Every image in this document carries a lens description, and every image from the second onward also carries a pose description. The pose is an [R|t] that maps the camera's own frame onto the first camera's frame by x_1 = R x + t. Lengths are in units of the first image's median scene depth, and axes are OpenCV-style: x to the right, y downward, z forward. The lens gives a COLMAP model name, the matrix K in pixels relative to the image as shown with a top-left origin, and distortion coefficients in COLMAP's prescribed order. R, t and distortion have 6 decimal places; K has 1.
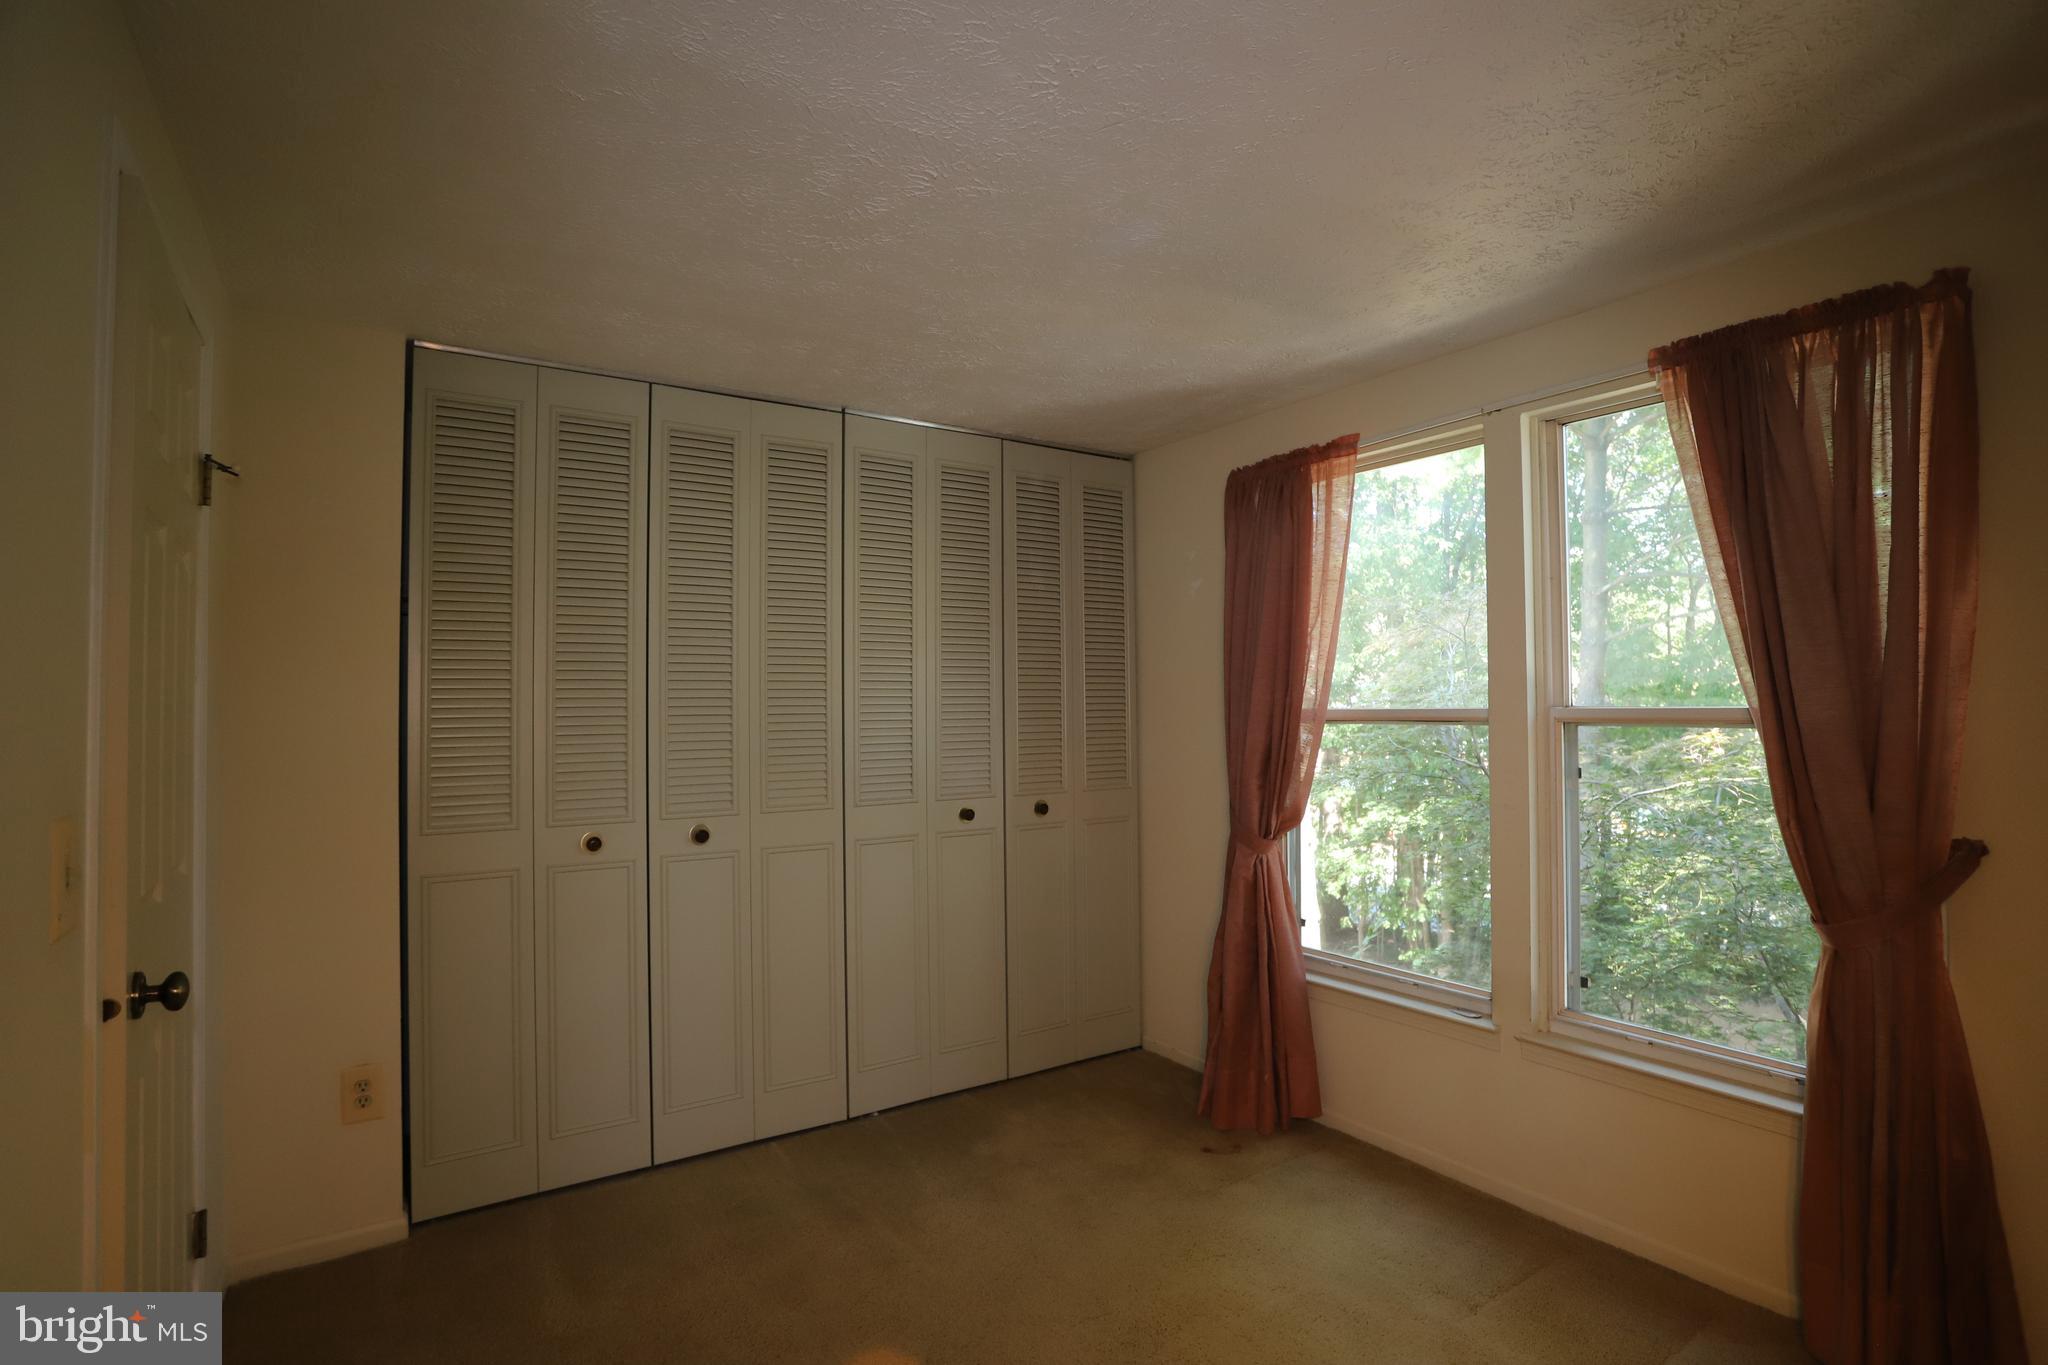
lens RADIAL K [[1028.7, 0, 1058.7], [0, 1028.7, 686.4], [0, 0, 1]] dist [-0.025288, 0.000903]
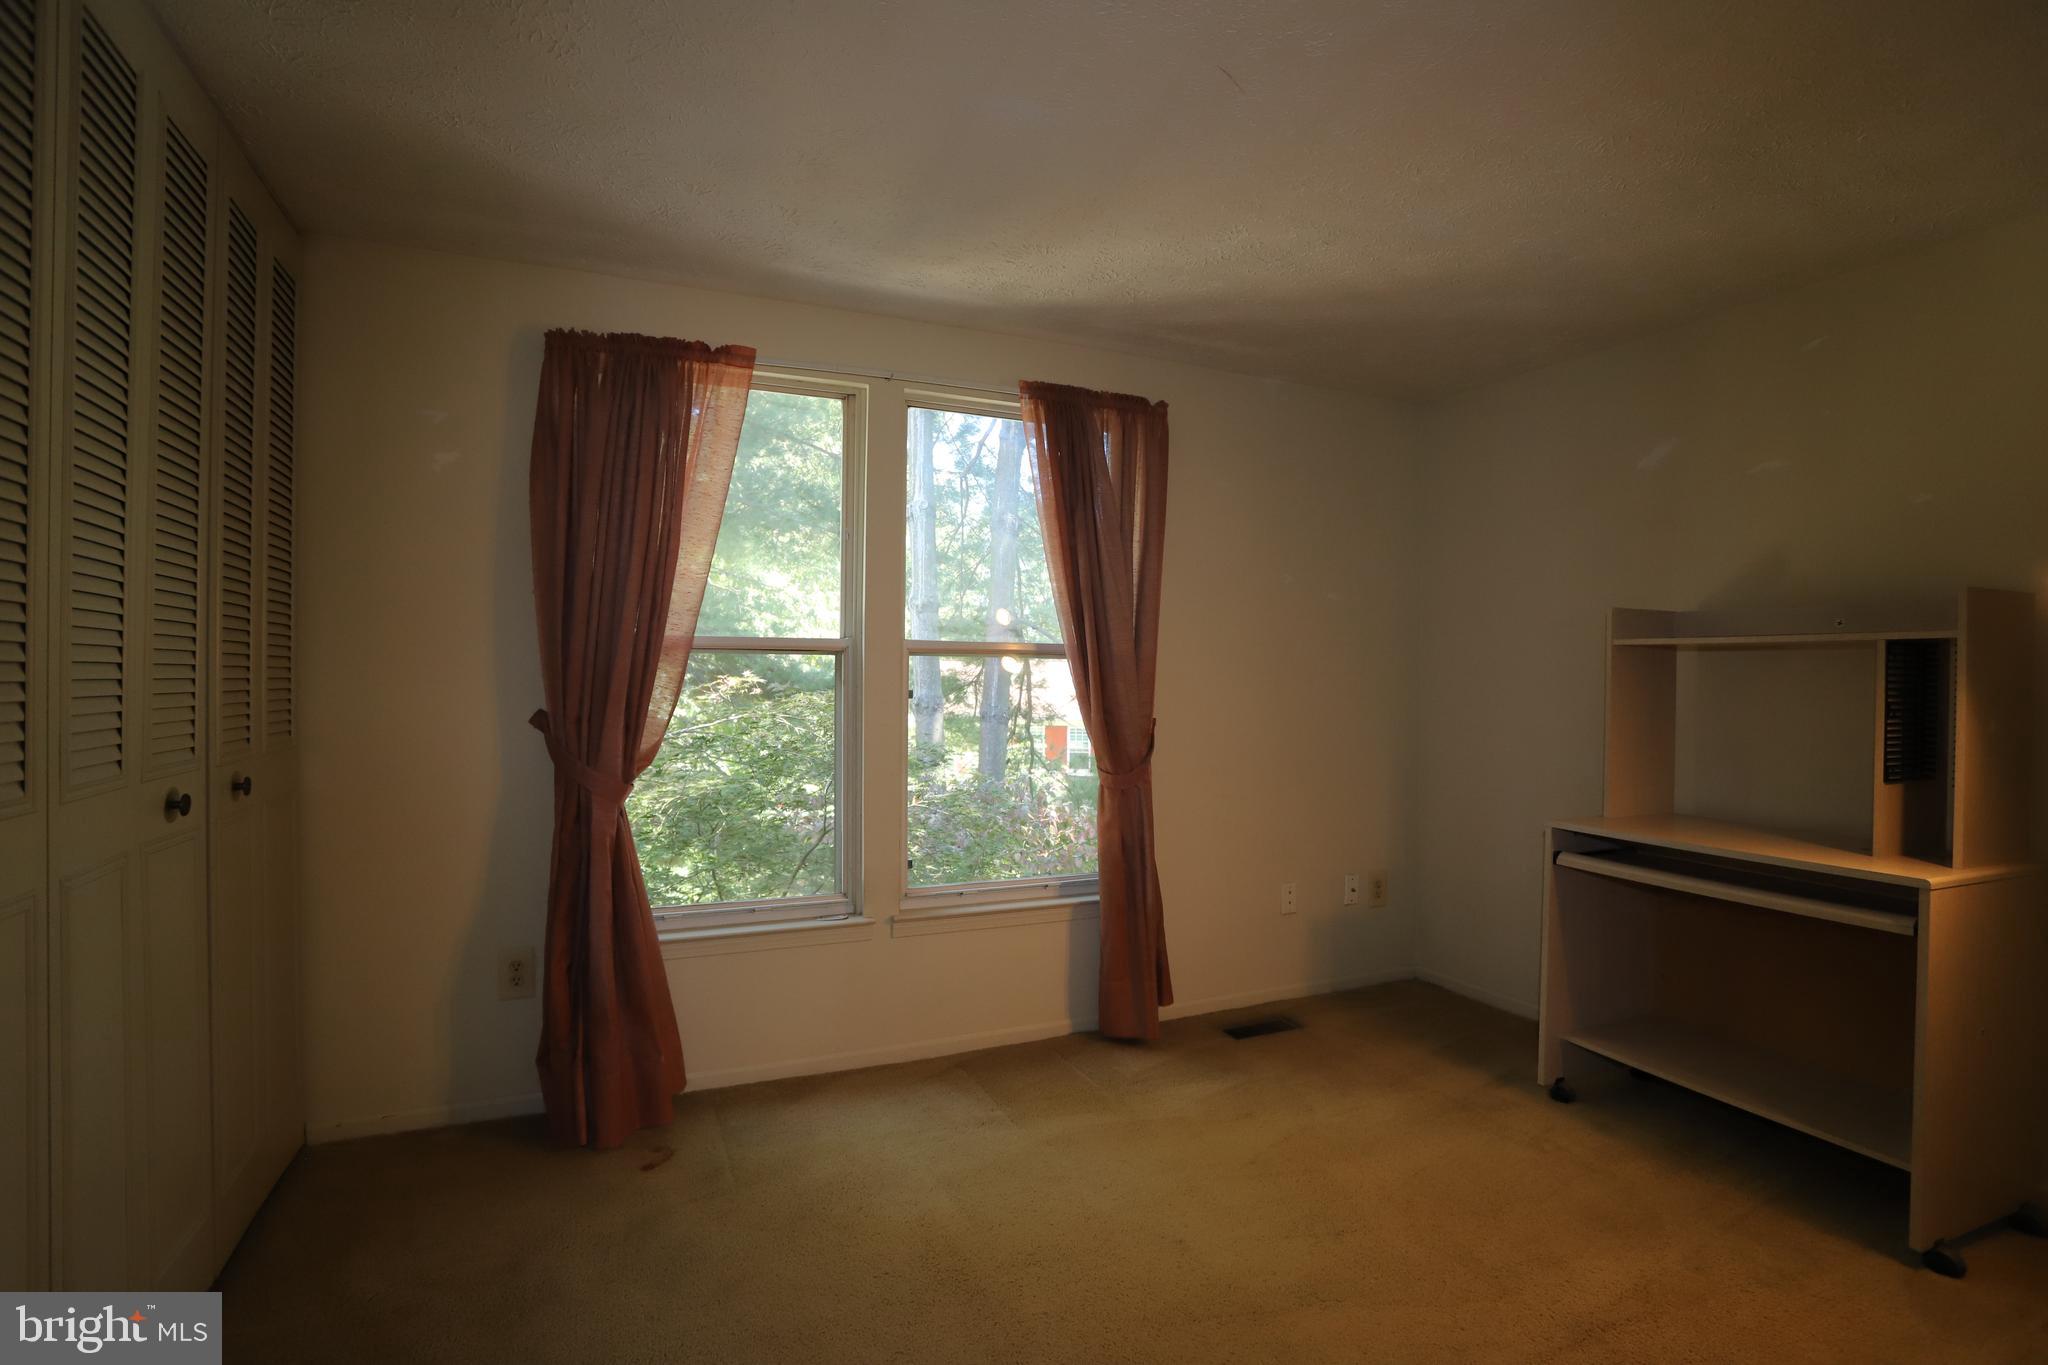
lens RADIAL K [[993.2, 0, 1029.4], [0, 993.2, 680.1], [0, 0, 1]] dist [-0.078363, 0.032481]
pose [[0.183048, 0.001340, 0.983103, -0.561924], [-0.031946, 0.999479, 0.004586, 0.050193], [-0.982585, -0.032245, 0.182995, 0.572775]]
